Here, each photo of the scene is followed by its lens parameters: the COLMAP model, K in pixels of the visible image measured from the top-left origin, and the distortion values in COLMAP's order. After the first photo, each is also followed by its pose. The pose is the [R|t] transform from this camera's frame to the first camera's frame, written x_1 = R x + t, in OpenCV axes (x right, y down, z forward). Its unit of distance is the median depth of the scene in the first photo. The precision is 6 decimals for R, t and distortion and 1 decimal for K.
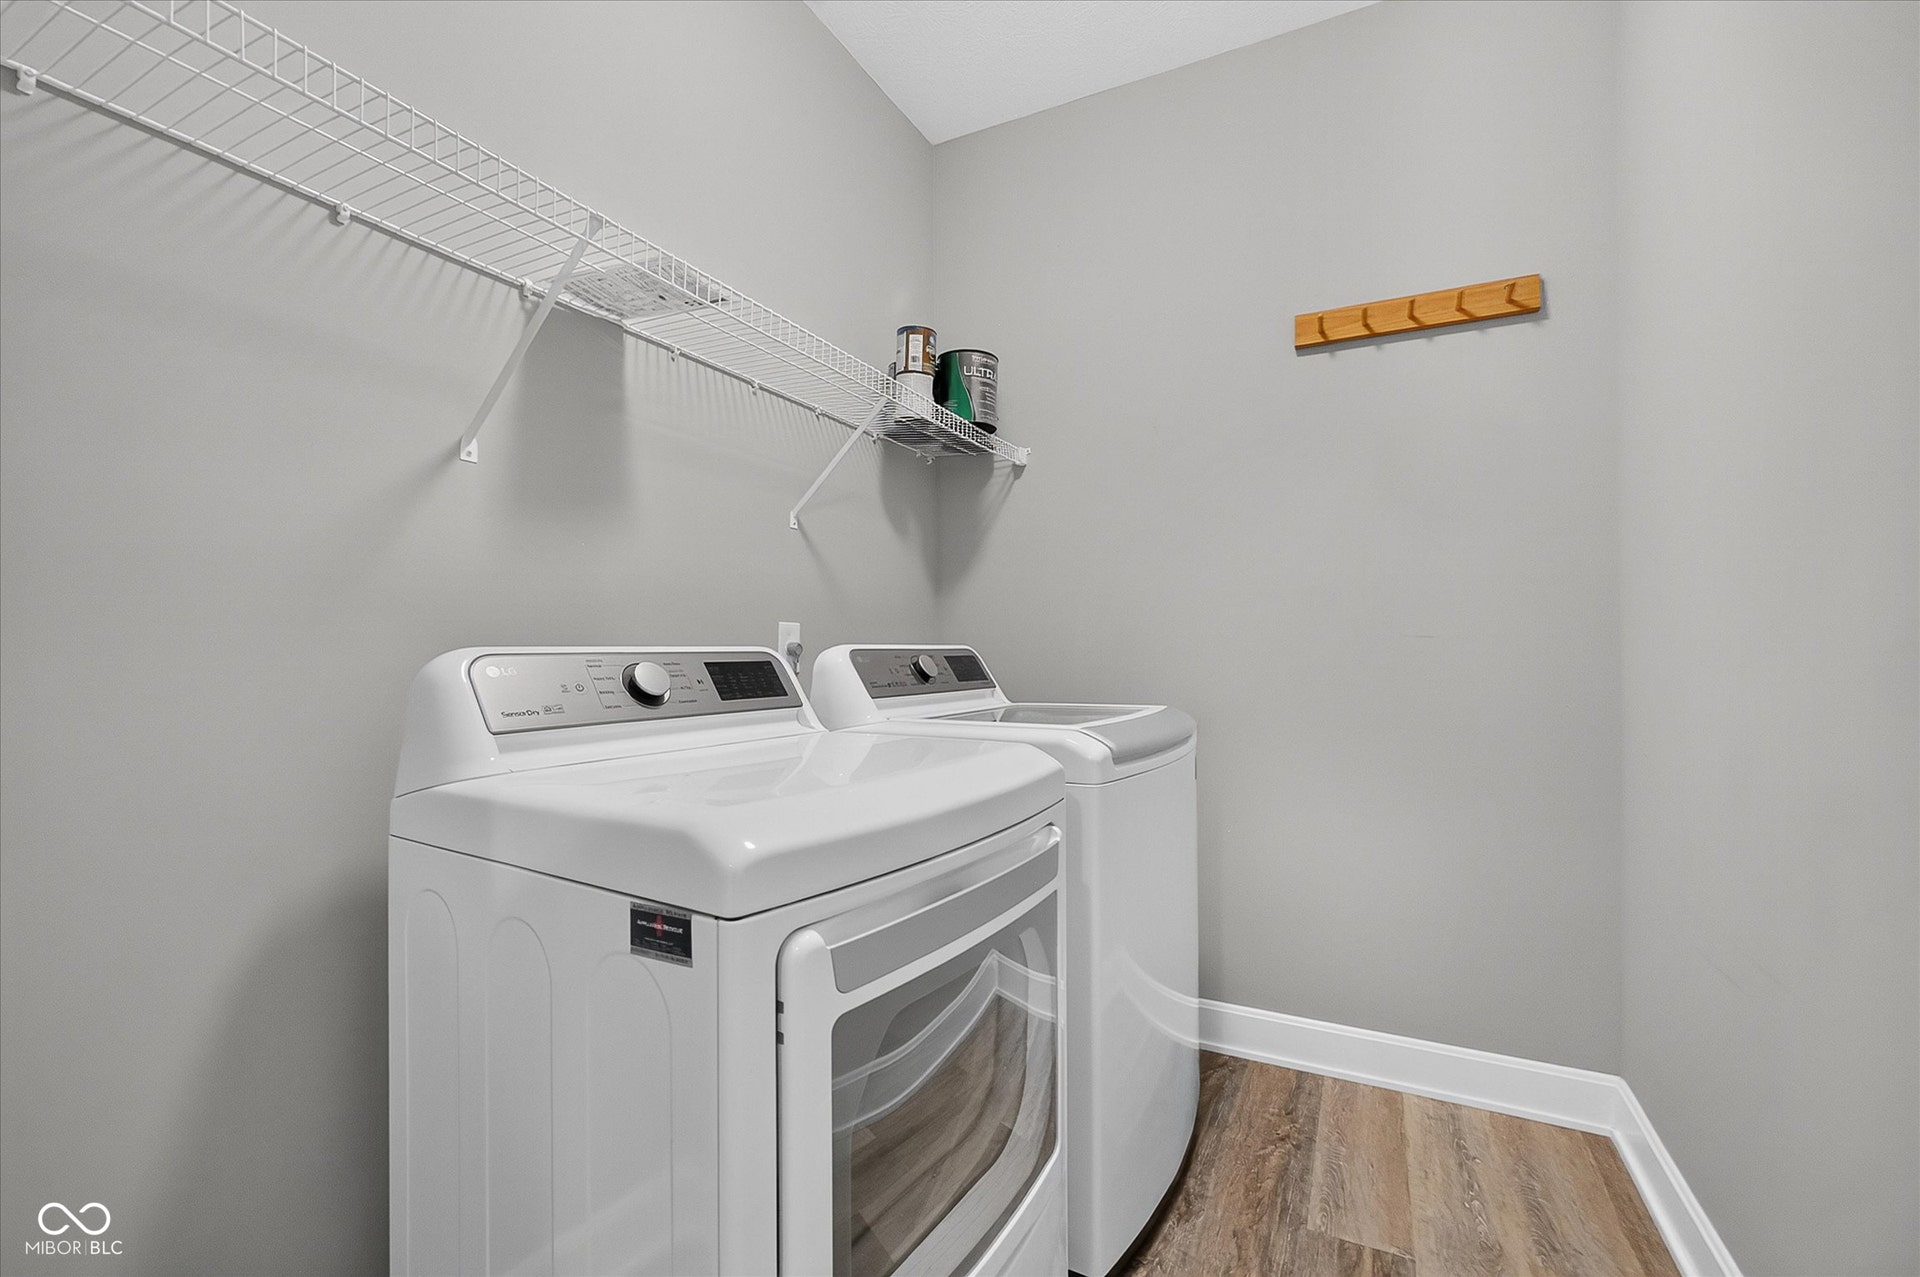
lens RADIAL K [[806.9, 0, 960.0], [0, 806.9, 638.5], [0, 0, 1]] dist [-0.000780, -0.000138]
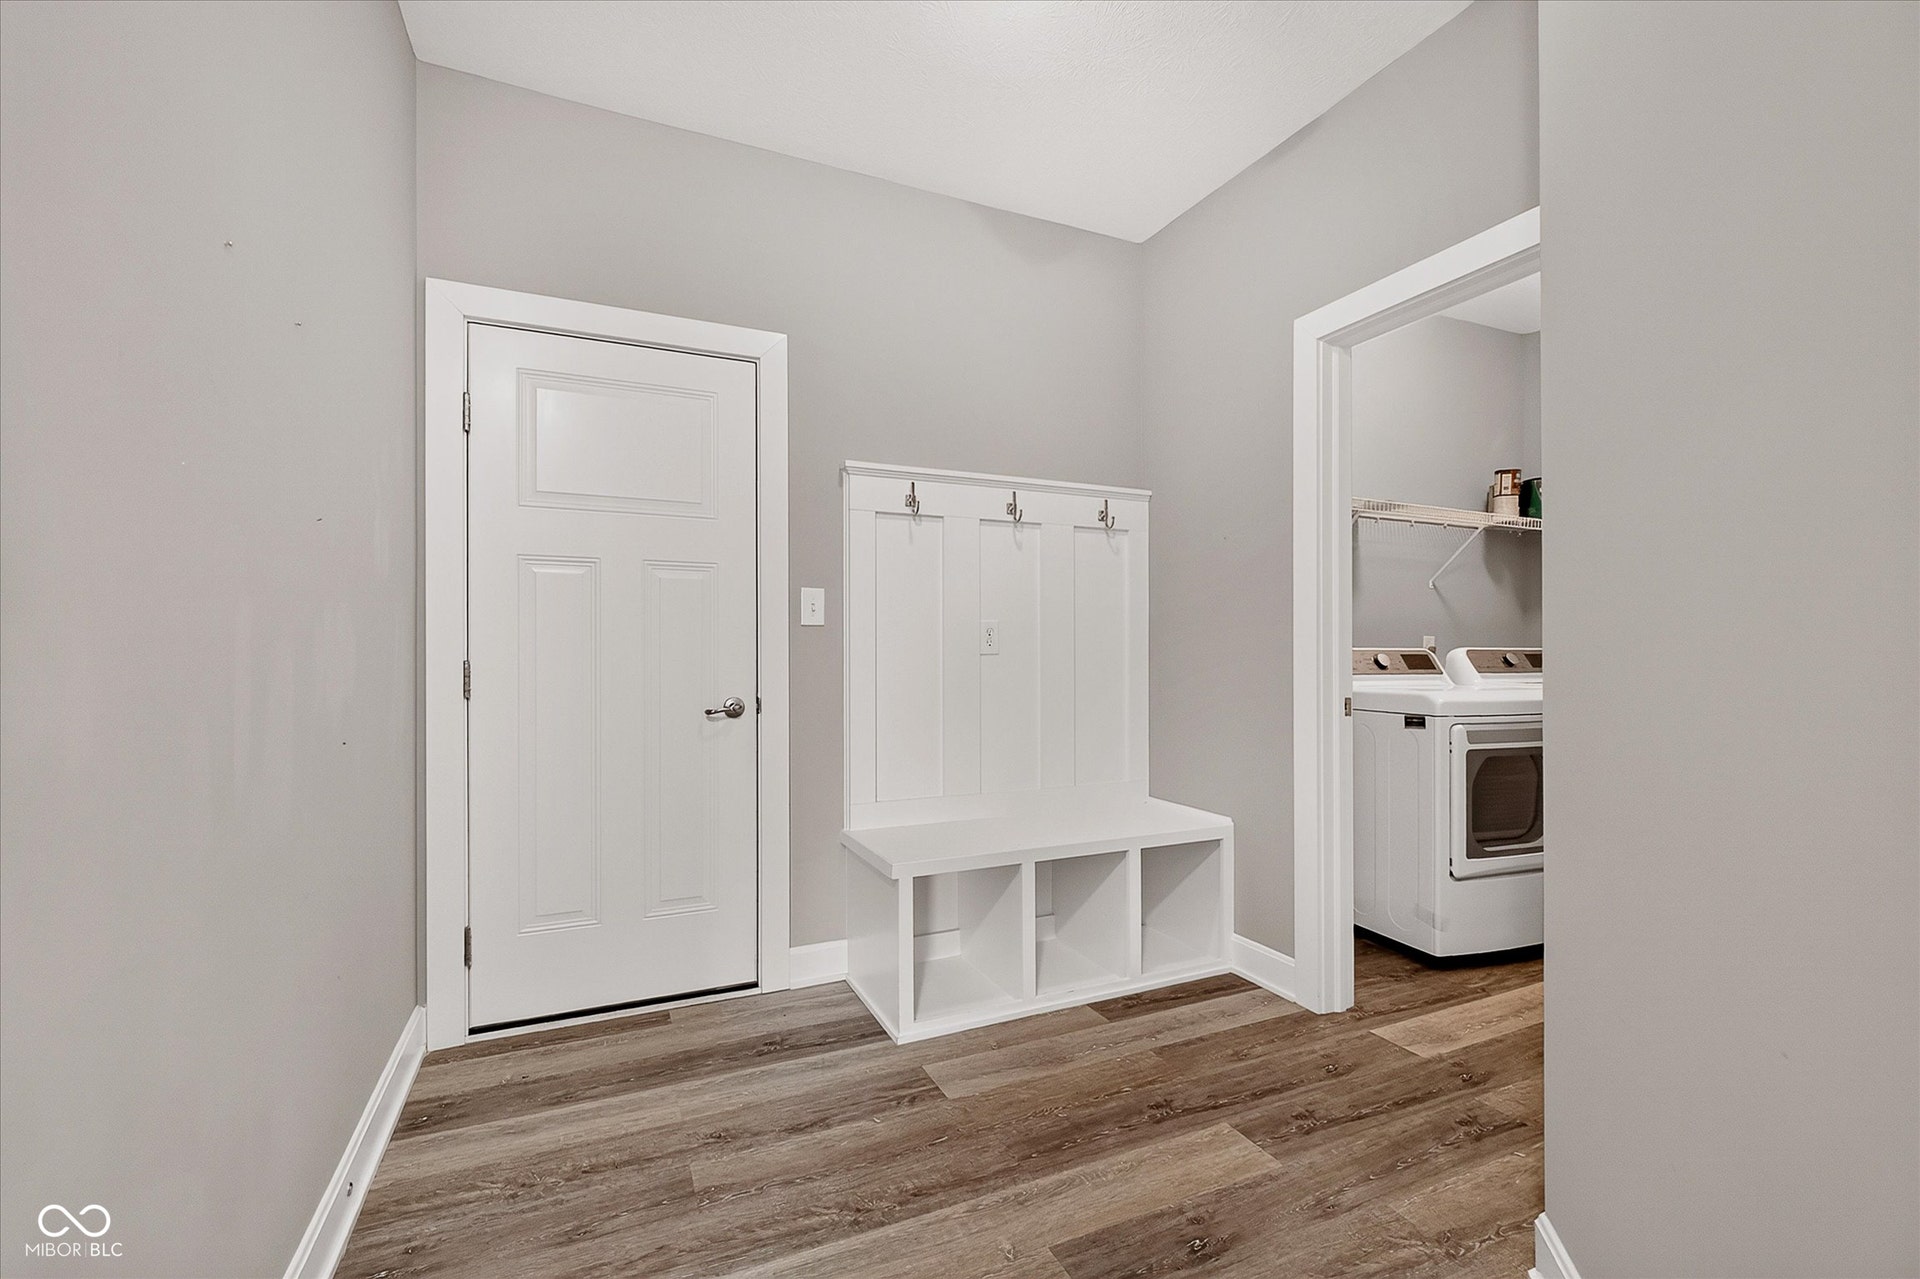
lens RADIAL K [[806.9, 0, 960.0], [0, 806.9, 639.5], [0, 0, 1]] dist [-0.000780, -0.000138]
pose [[0.780401, 0.002842, -0.625273, 0.137613], [-0.000788, 0.999993, 0.003561, -0.017518], [0.625279, -0.002287, 0.780398, -1.343641]]
